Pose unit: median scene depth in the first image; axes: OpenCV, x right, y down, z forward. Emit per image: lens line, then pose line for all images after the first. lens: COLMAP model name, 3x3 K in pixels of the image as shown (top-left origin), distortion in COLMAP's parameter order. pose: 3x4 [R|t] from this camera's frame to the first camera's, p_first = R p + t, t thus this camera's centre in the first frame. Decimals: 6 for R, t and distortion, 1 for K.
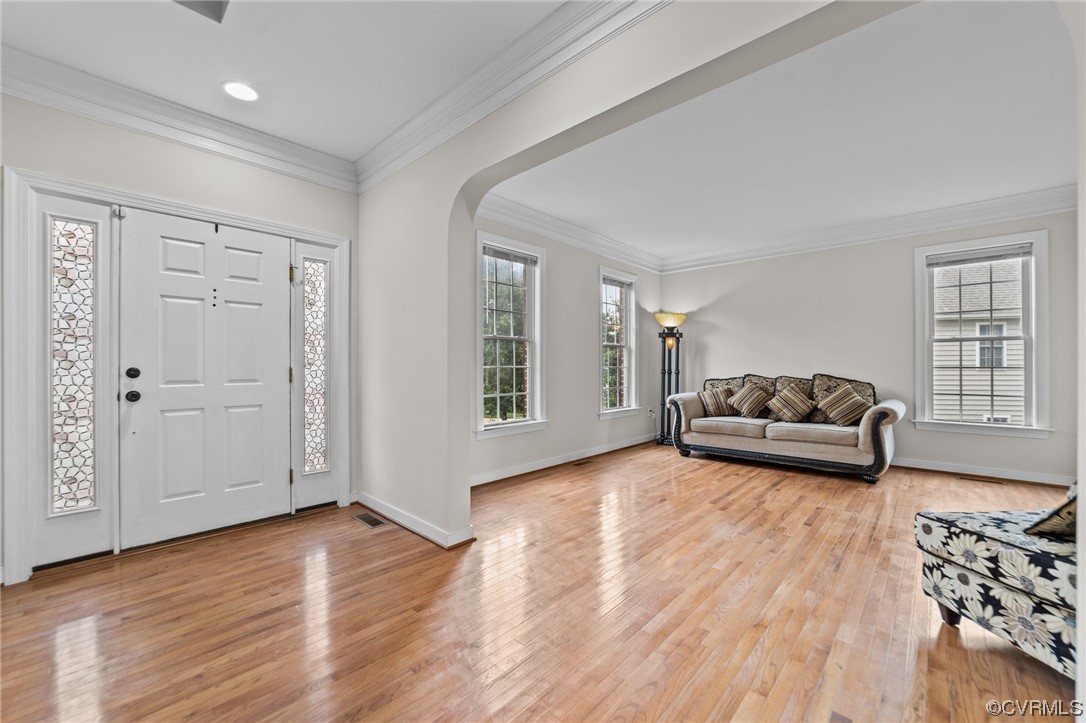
lens RADIAL K [[432.1, 0, 540.3], [0, 432.1, 367.2], [0, 0, 1]] dist [-0.032582, 0.010292]
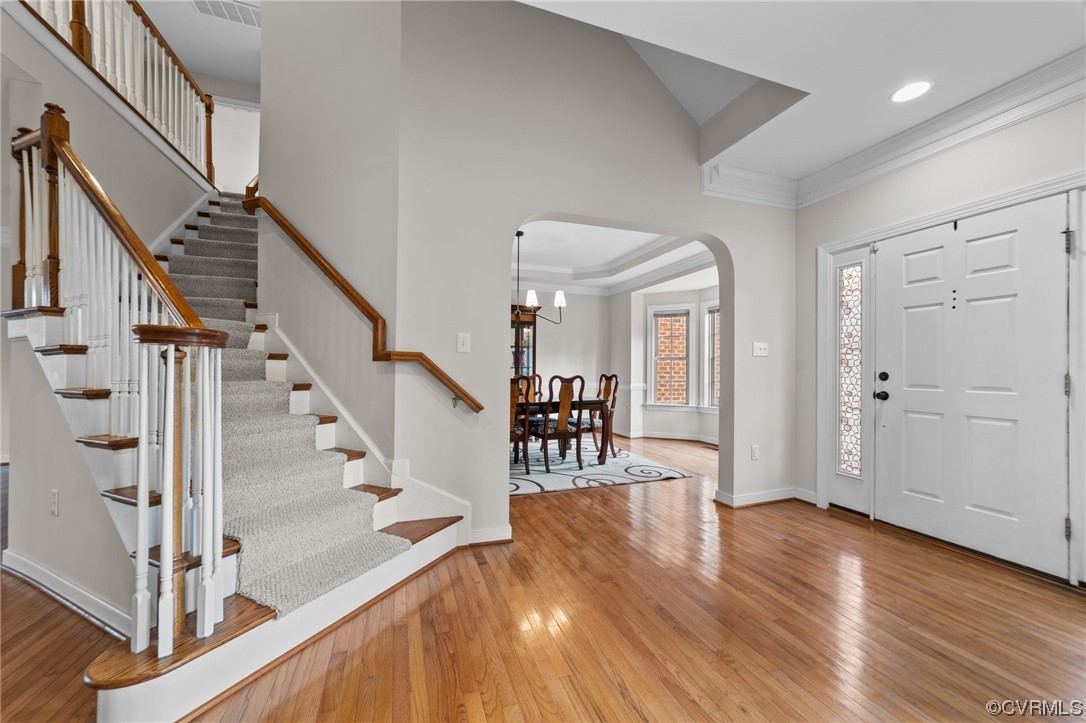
lens RADIAL K [[415.9, 0, 542.2], [0, 415.9, 366.7], [0, 0, 1]] dist [-0.019731, 0.009427]
pose [[-0.464584, -0.002766, -0.885524, 0.536391], [-0.004511, 0.999990, -0.000757, -0.009013], [0.885517, 0.003642, -0.464592, 0.688461]]
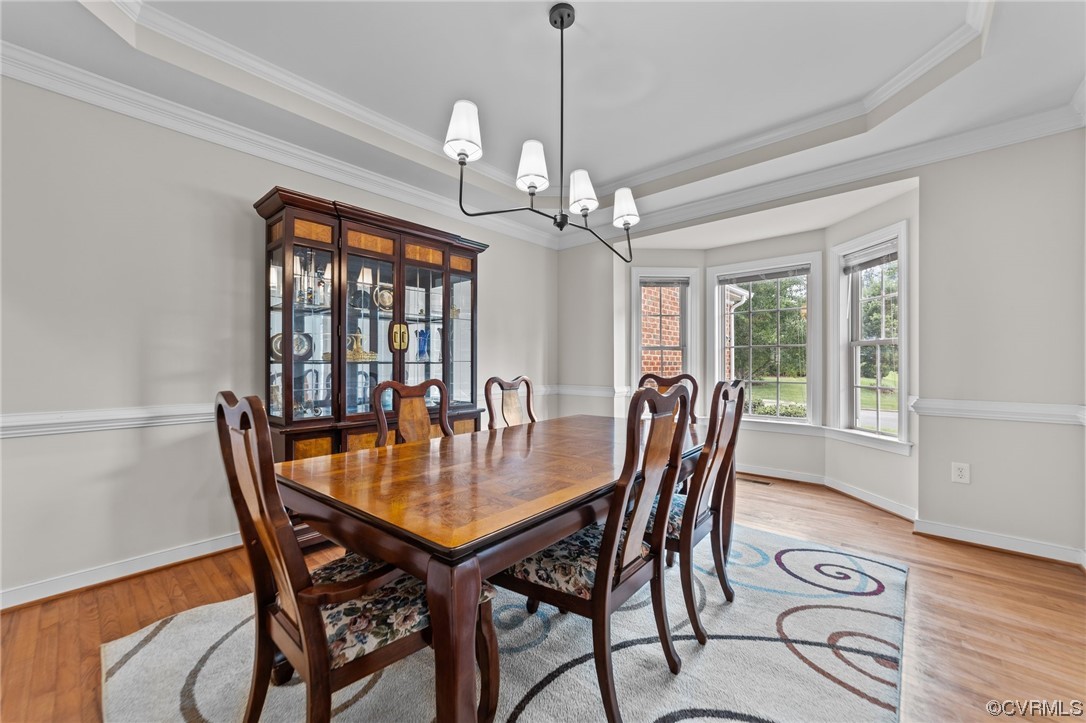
lens RADIAL K [[425.3, 0, 539.1], [0, 425.3, 364.2], [0, 0, 1]] dist [-0.020685, 0.009847]
pose [[0.020304, 0.002189, -0.999791, -0.378497], [-0.000266, 0.999998, 0.002184, -0.001948], [0.999794, 0.000222, 0.020304, -0.382941]]
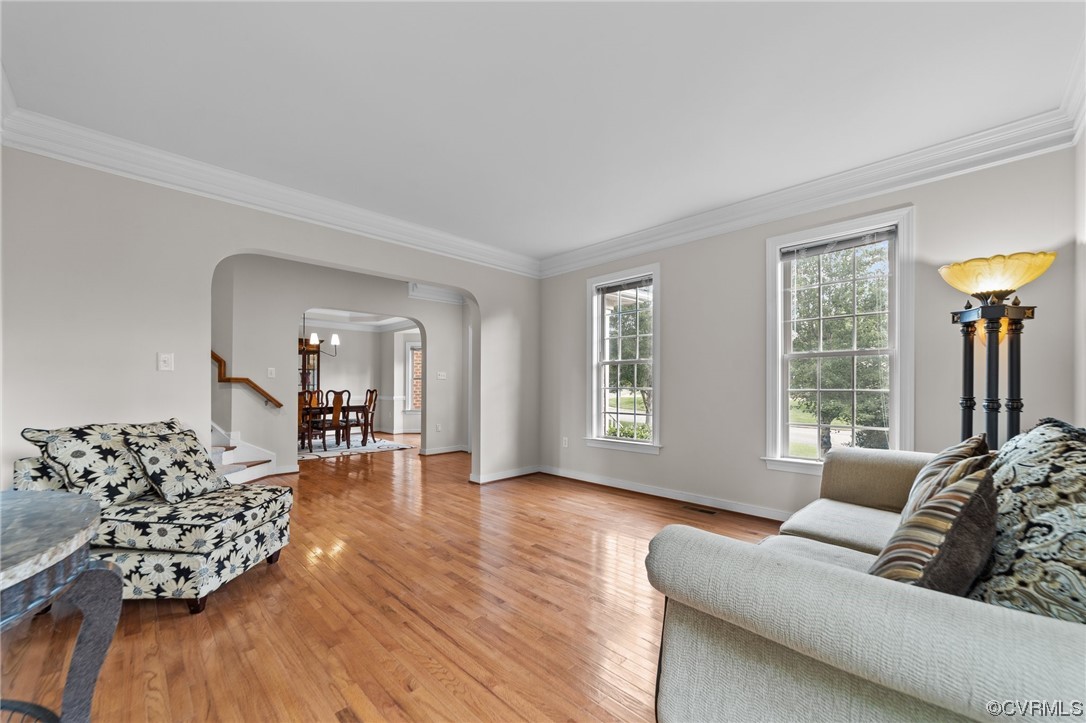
lens RADIAL K [[429.8, 0, 544.0], [0, 429.8, 383.3], [0, 0, 1]] dist [-0.012239, 0.000194]
pose [[-0.038011, -0.001888, -0.999276, 1.808783], [-0.002864, 0.999994, -0.001780, -0.018676], [0.999273, 0.002794, -0.038017, 1.485717]]
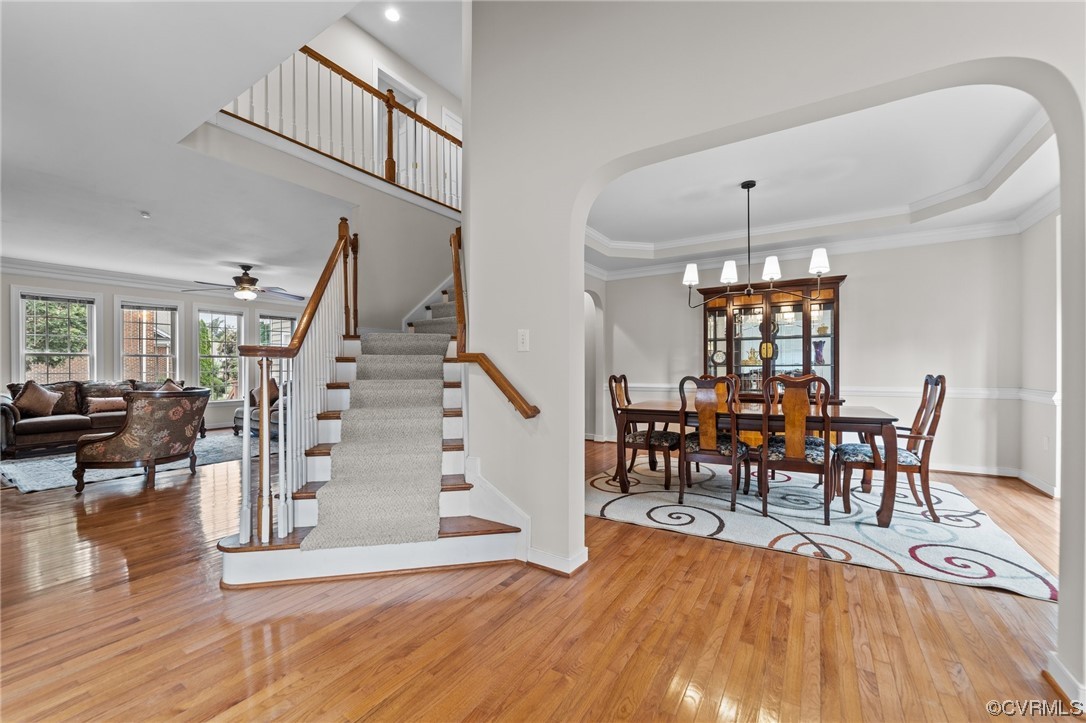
lens RADIAL K [[432.1, 0, 540.3], [0, 432.1, 367.2], [0, 0, 1]] dist [-0.032582, 0.010292]
pose [[-0.983029, 0.009725, -0.183194, -0.159367], [0.009909, 0.999951, -0.000089, -0.007768], [0.183184, -0.001903, -0.983077, 1.018882]]
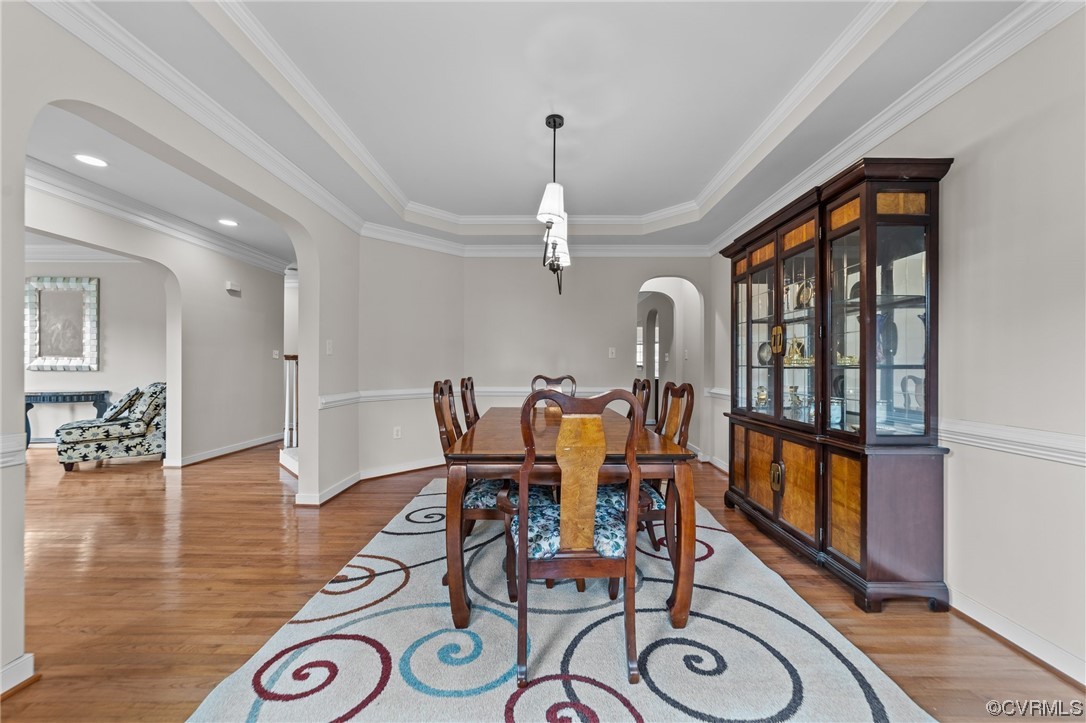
lens RADIAL K [[415.9, 0, 542.2], [0, 415.9, 366.7], [0, 0, 1]] dist [-0.019731, 0.009427]
pose [[-0.670819, -0.002468, 0.741617, -1.921021], [0.000341, 0.999993, 0.003637, -0.005229], [-0.741621, 0.002693, -0.670814, 0.412379]]
